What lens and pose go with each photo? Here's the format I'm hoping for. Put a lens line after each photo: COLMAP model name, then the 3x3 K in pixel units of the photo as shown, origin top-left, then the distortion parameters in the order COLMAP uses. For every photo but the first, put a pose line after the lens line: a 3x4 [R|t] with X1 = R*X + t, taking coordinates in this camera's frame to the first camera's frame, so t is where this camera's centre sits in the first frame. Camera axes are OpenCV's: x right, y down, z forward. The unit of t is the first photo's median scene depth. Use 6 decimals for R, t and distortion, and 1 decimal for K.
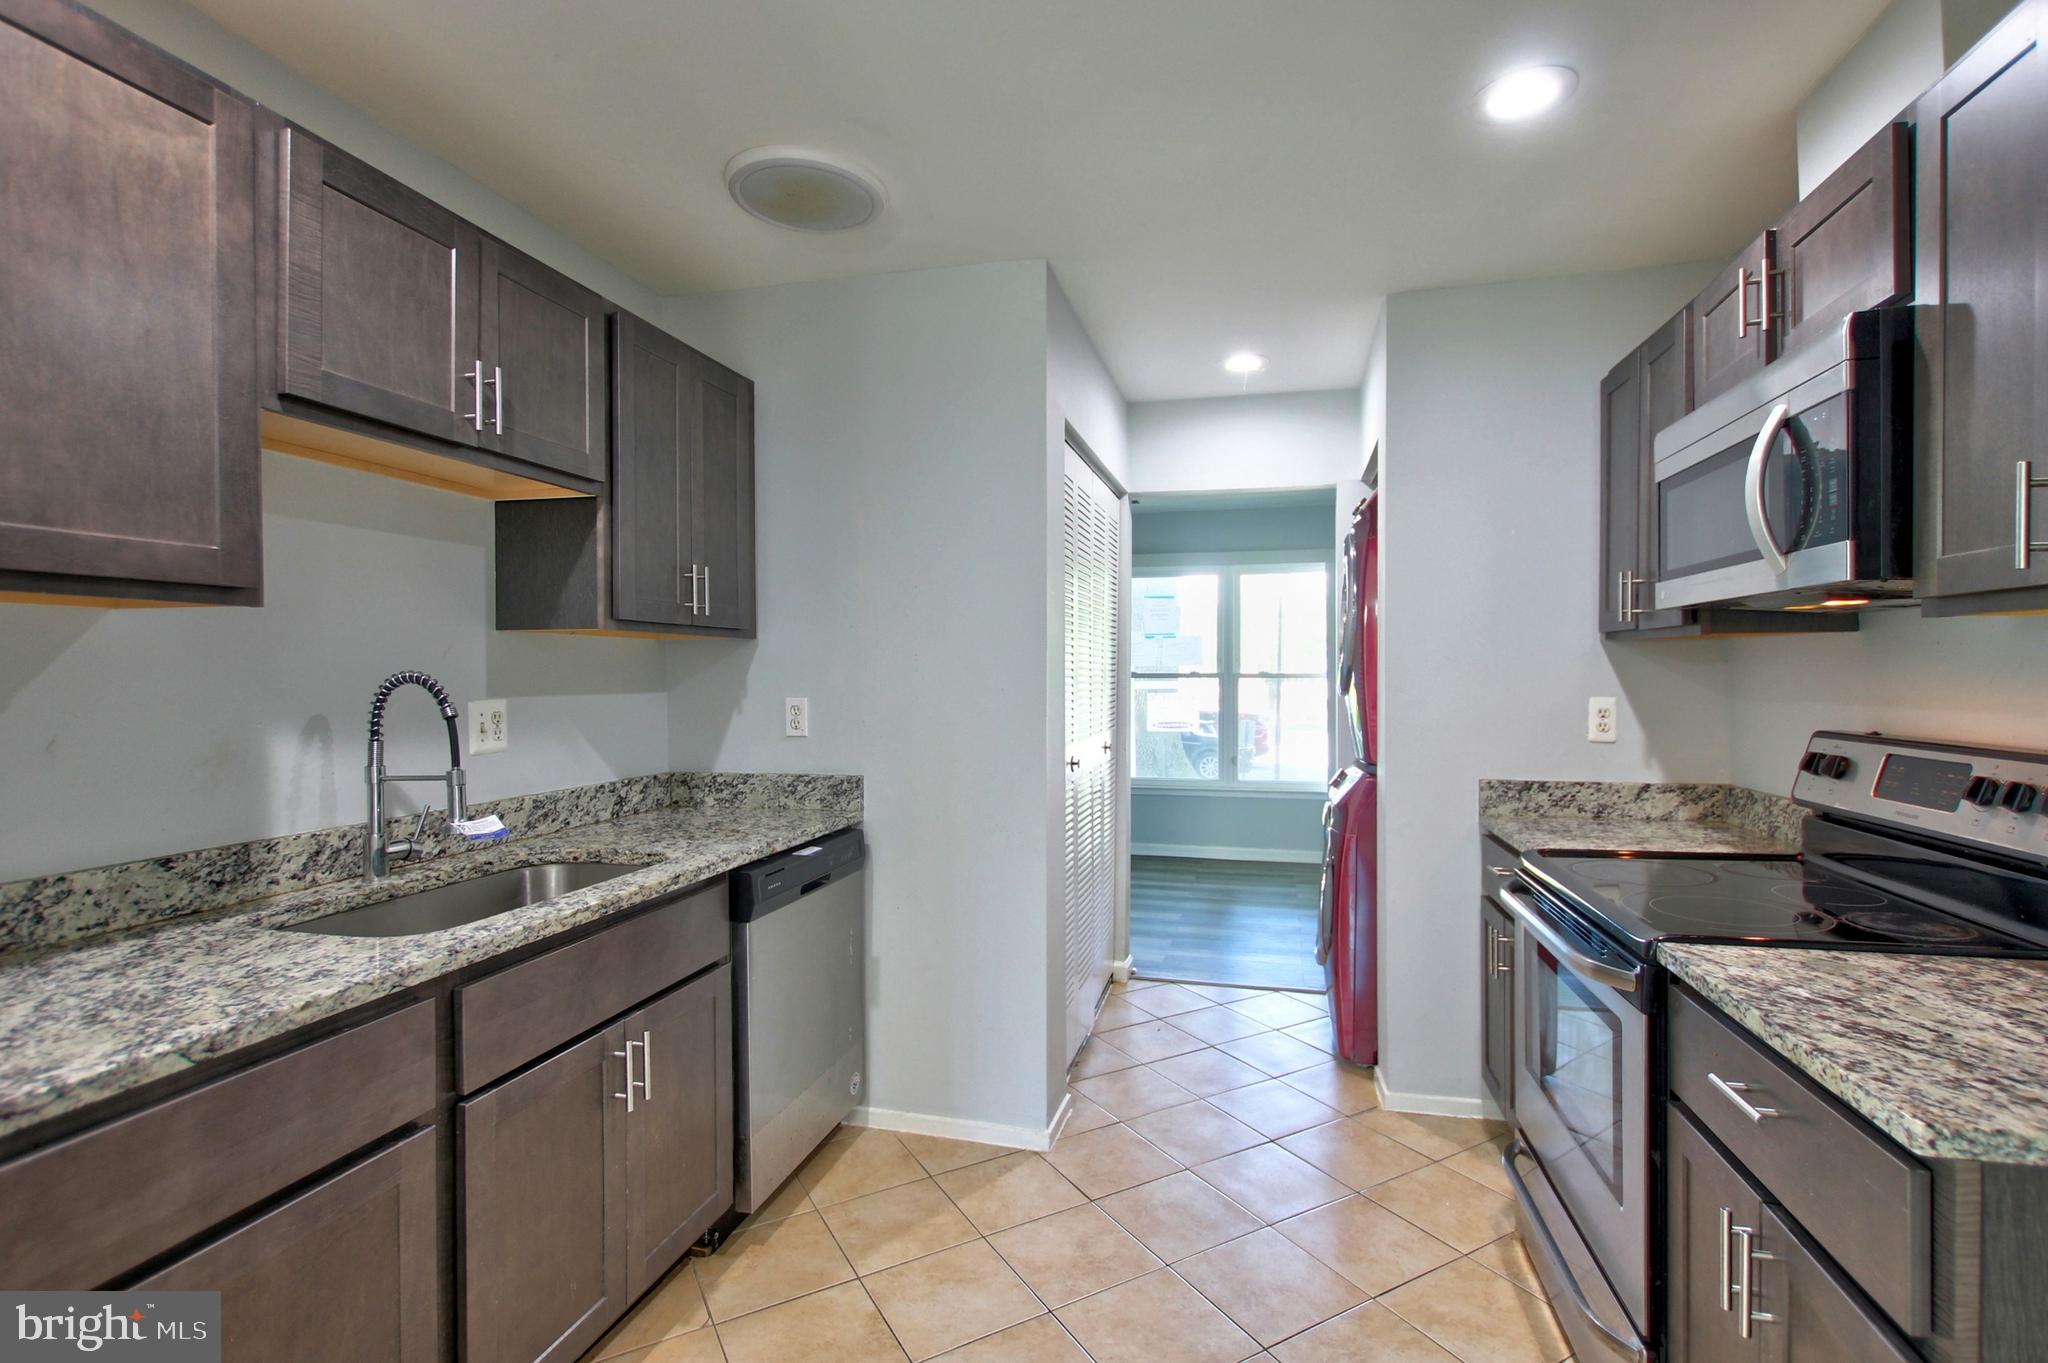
lens RADIAL K [[962.7, 0, 1064.5], [0, 962.7, 681.1], [0, 0, 1]] dist [0.002664, 0.000117]
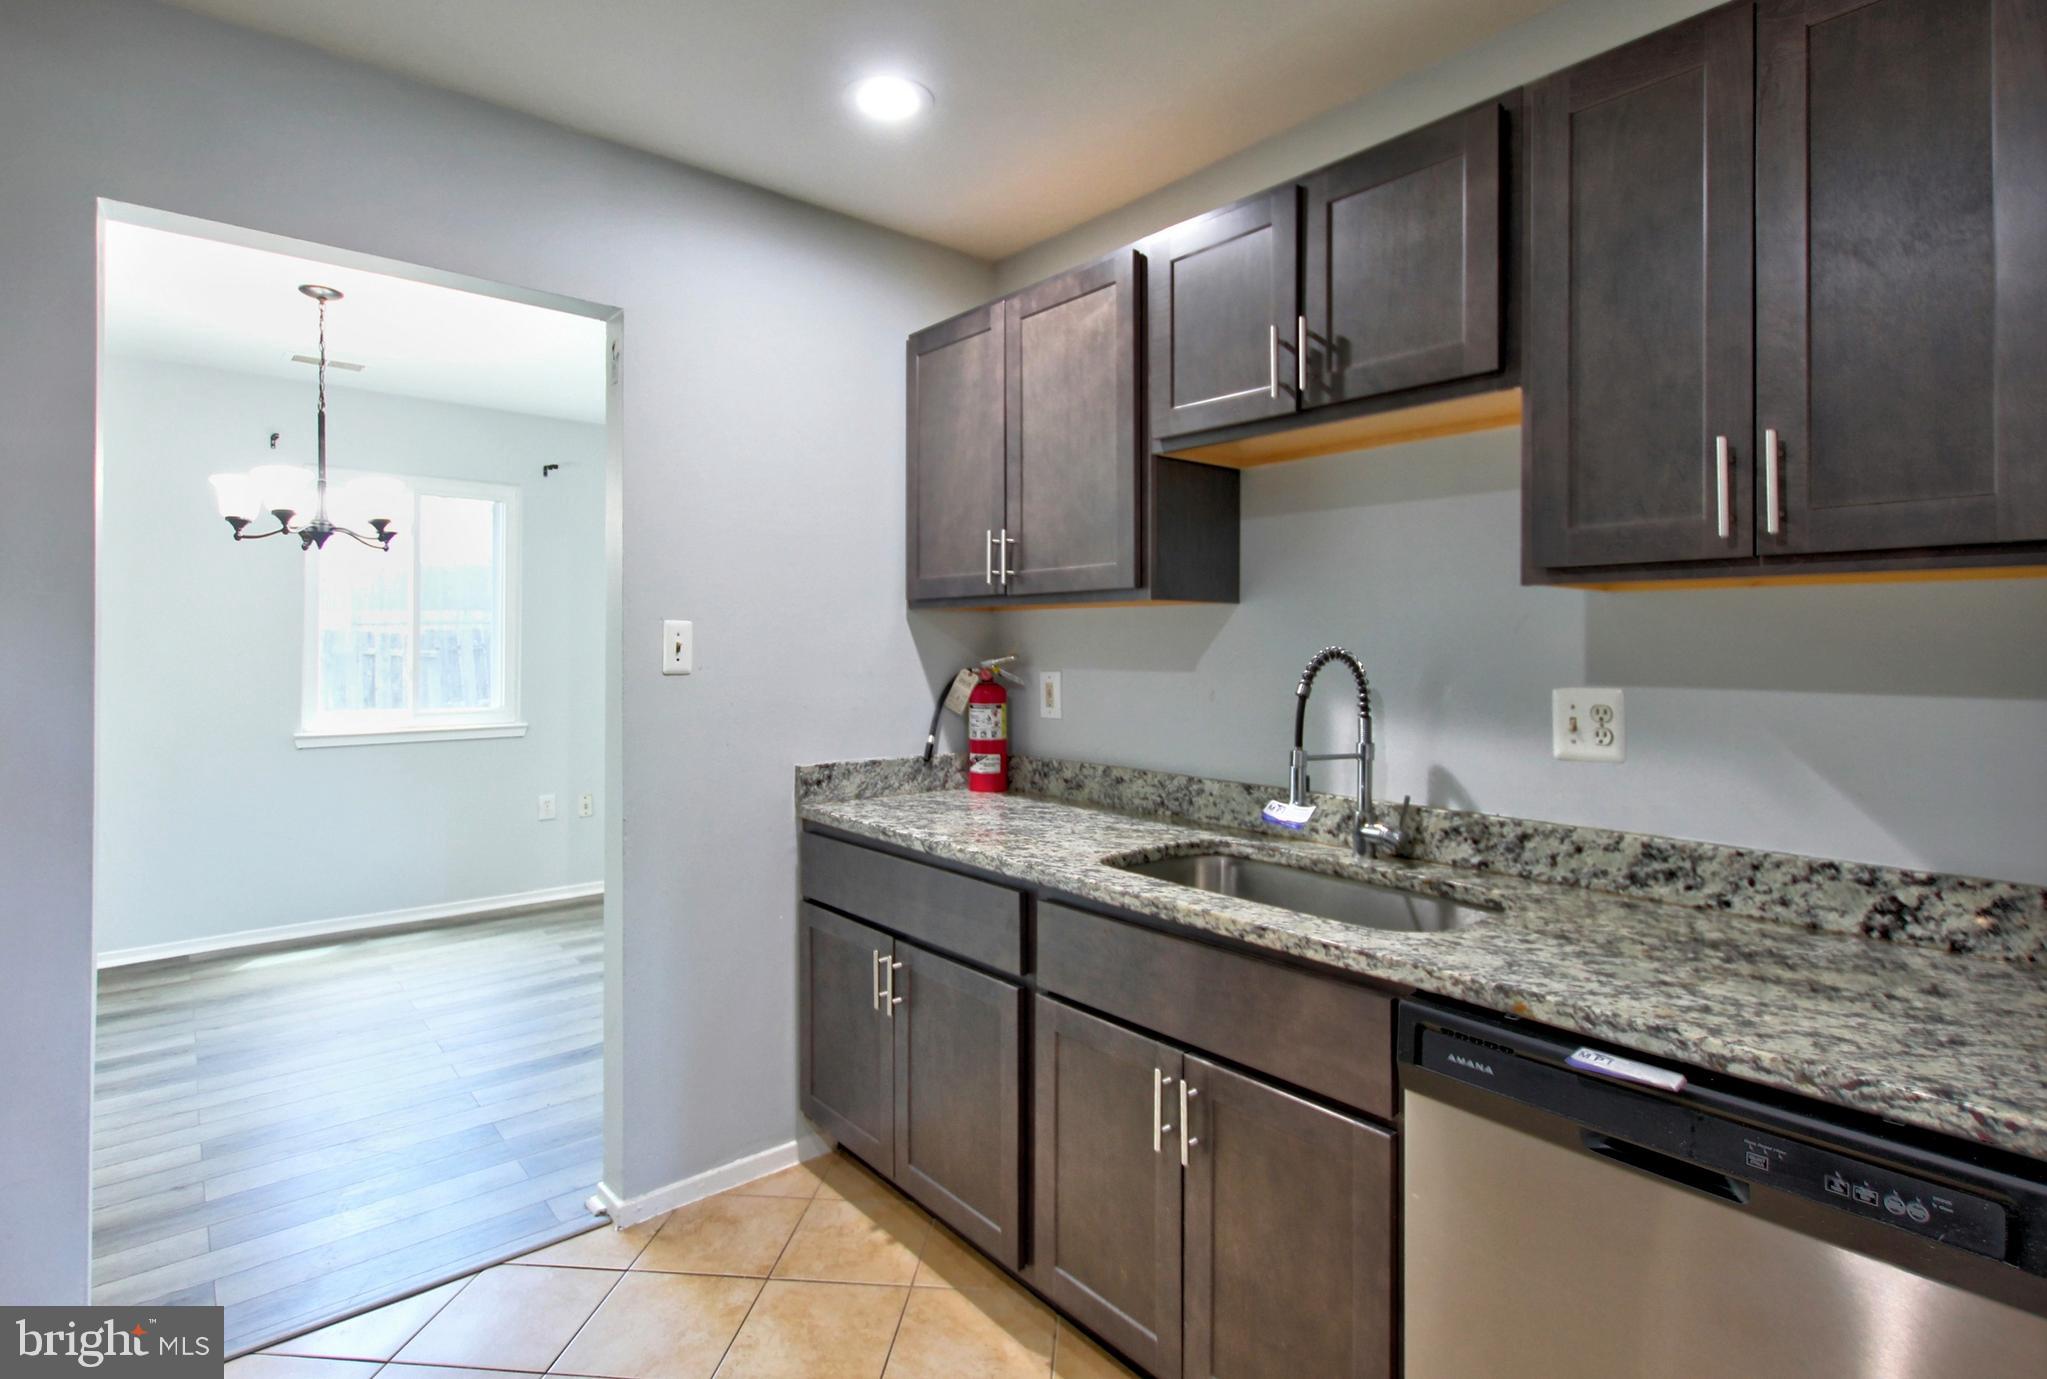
lens RADIAL K [[958.7, 0, 993.2], [0, 958.7, 649.6], [0, 0, 1]] dist [0.004074, -0.000622]
pose [[-0.600850, 0.000386, -0.799362, 0.276842], [-0.012779, 0.999867, 0.010088, -0.012466], [0.799260, 0.016277, -0.600765, 1.156226]]
